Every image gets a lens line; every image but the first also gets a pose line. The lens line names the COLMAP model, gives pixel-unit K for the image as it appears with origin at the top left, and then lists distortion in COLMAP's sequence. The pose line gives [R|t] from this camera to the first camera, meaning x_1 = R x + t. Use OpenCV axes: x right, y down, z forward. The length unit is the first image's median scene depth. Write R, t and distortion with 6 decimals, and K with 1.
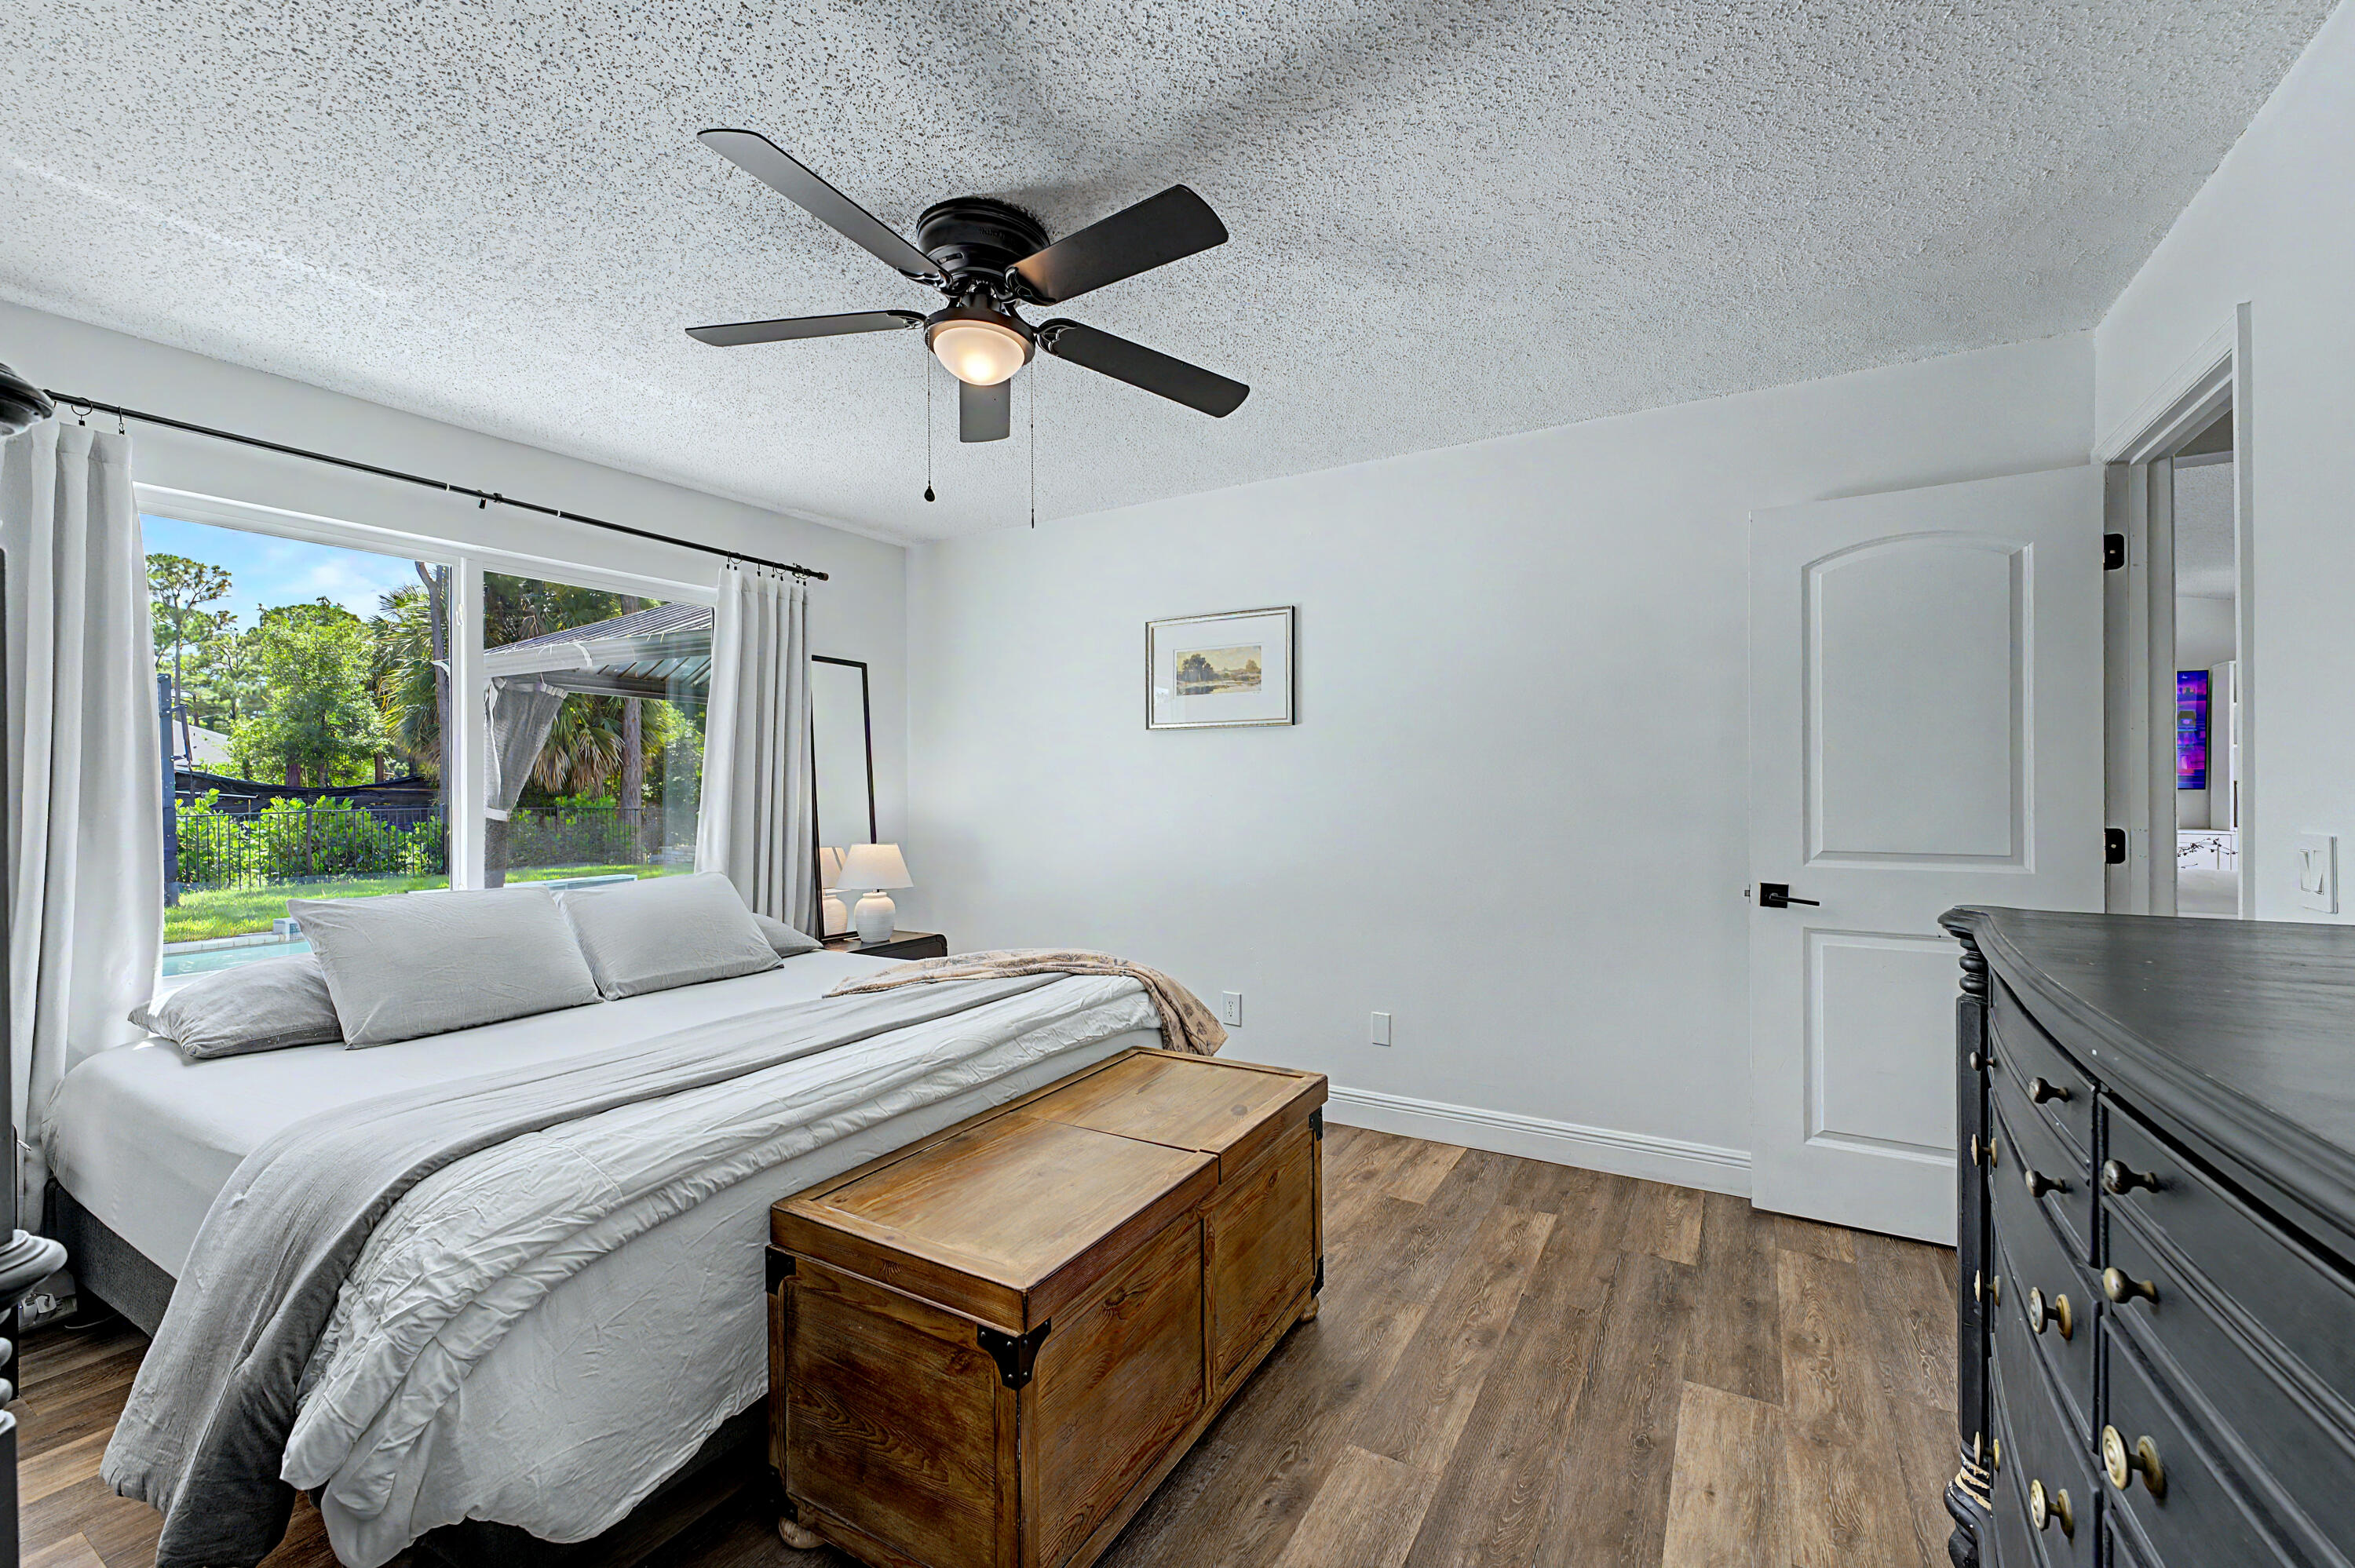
lens RADIAL K [[955.1, 0, 1167.1], [0, 955.1, 788.2], [0, 0, 1]] dist [0.001158, -0.000736]
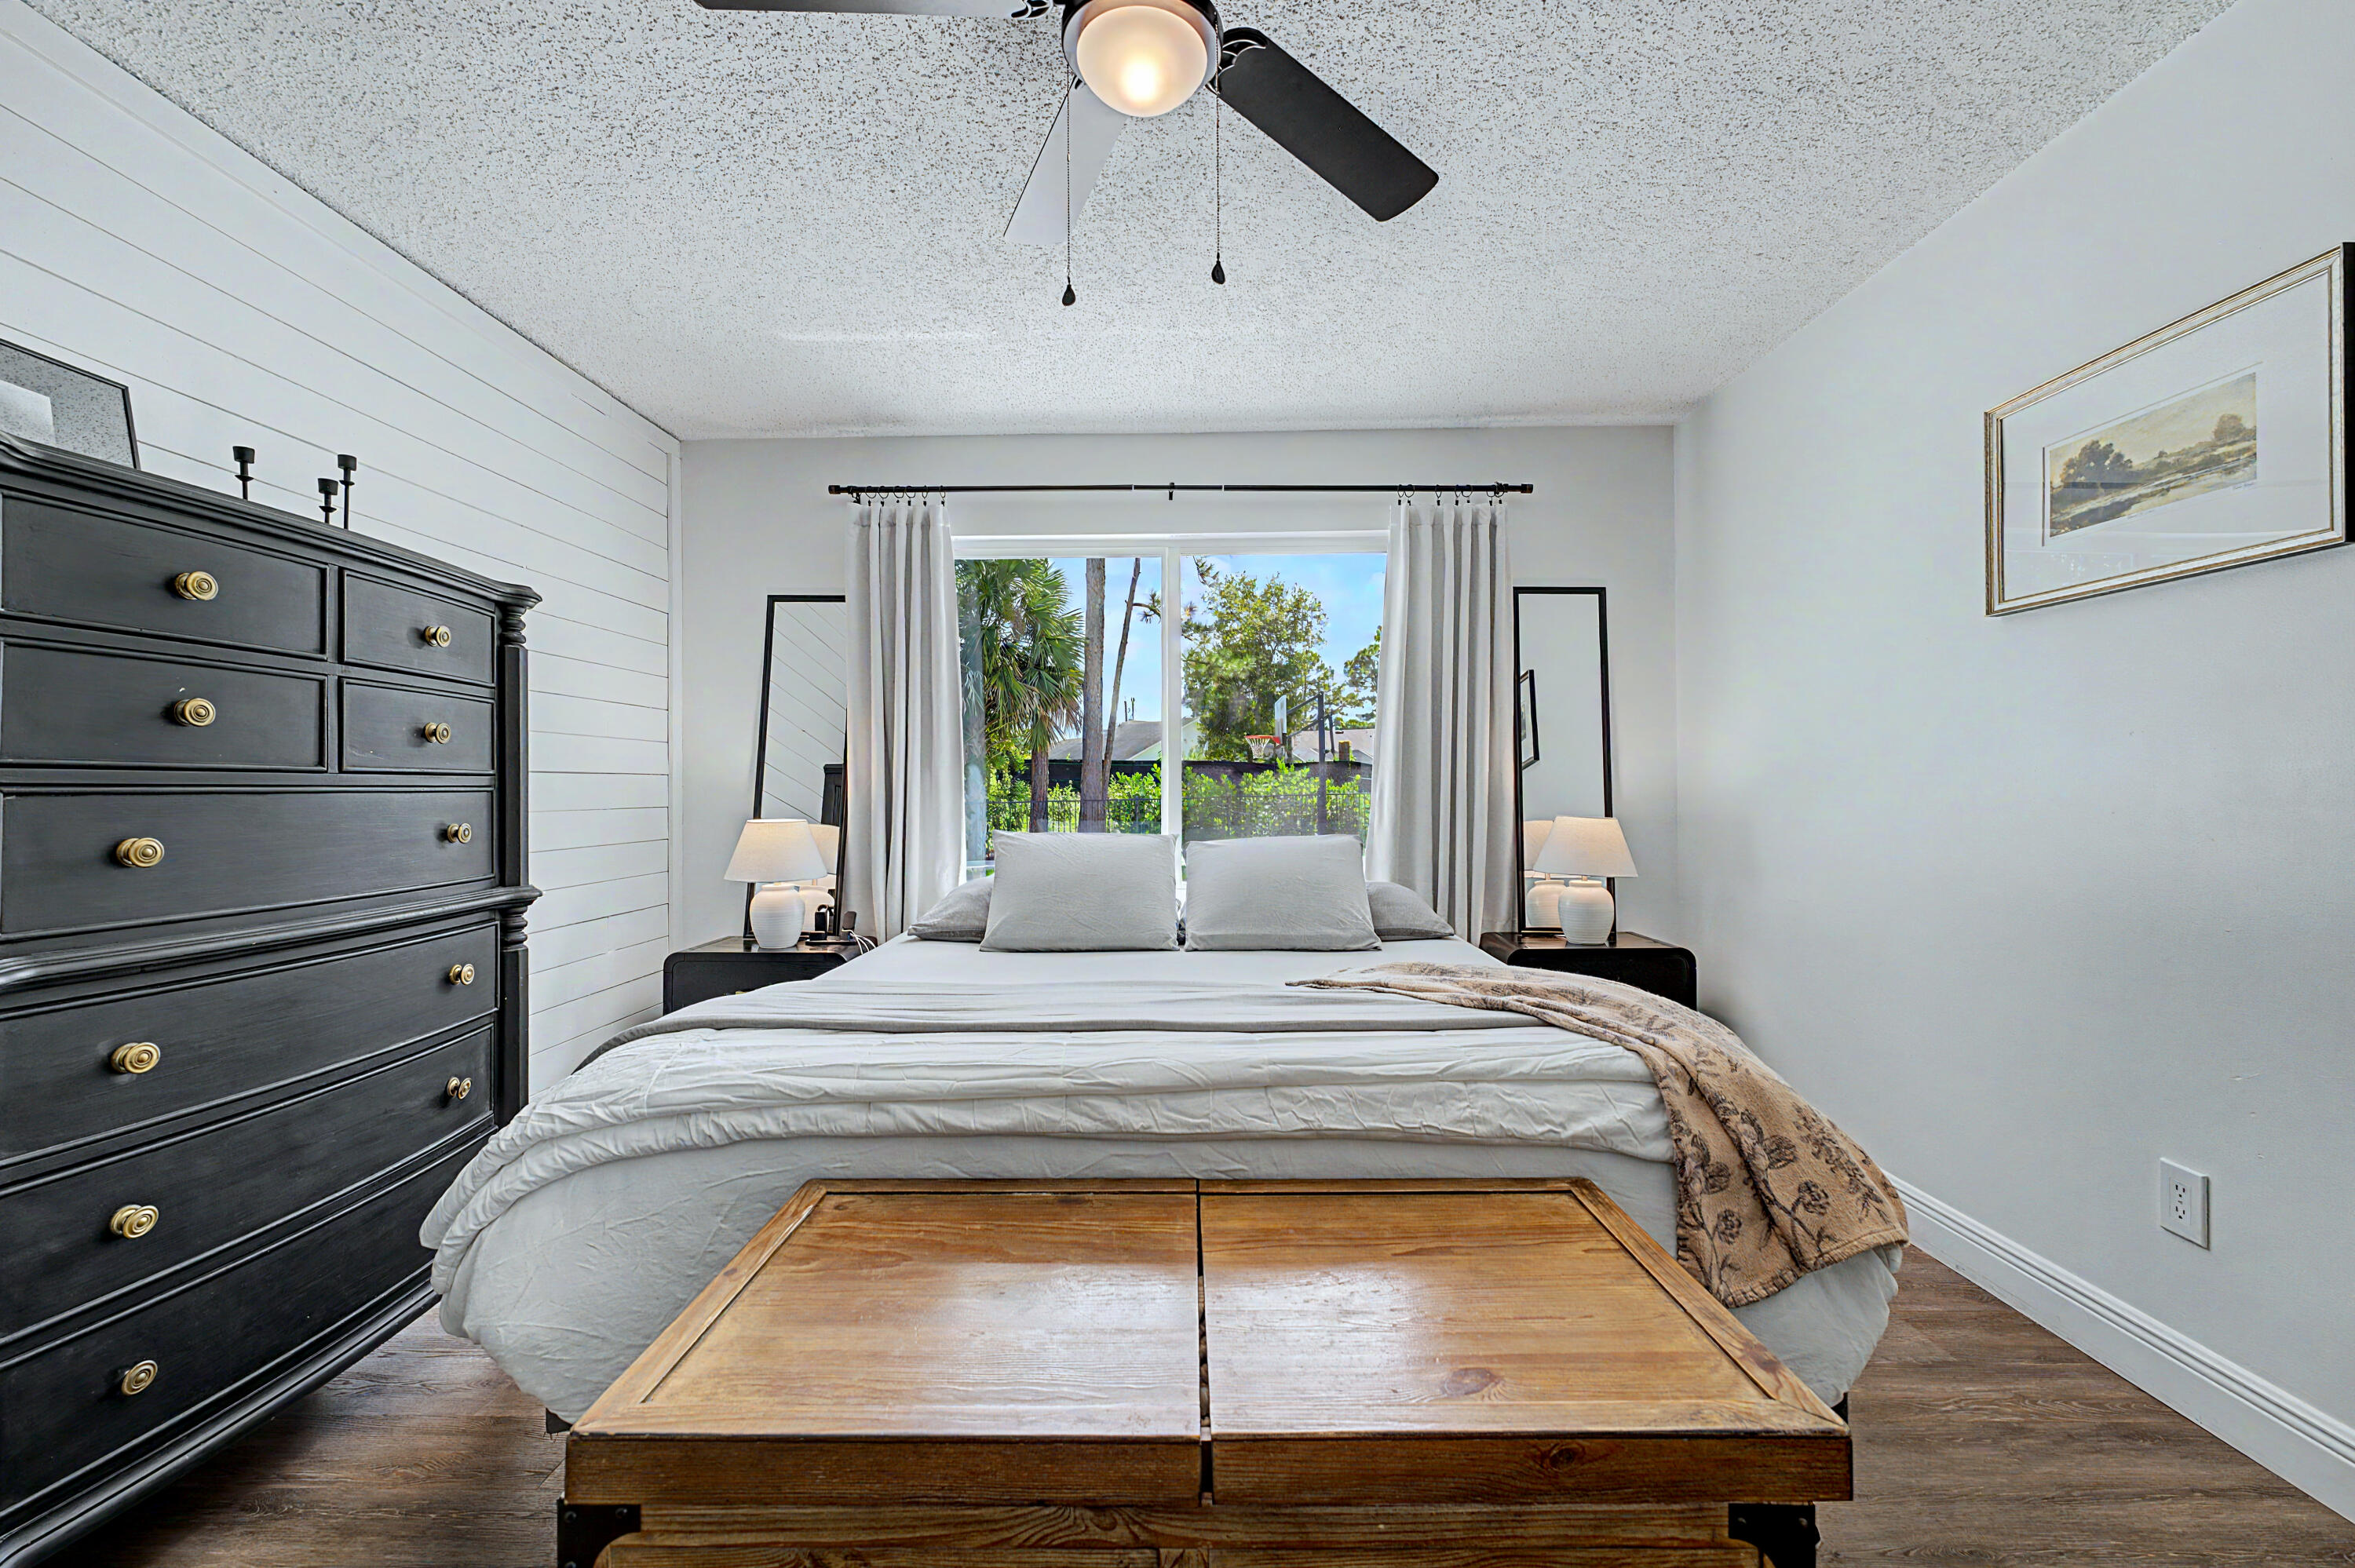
lens RADIAL K [[955.1, 0, 1179.0], [0, 955.1, 774.7], [0, 0, 1]] dist [0.001158, -0.000736]
pose [[0.507808, -0.003973, -0.861461, 0.303943], [0.000638, 0.999991, -0.004235, 0.042895], [0.861470, 0.001601, 0.507806, 0.509248]]
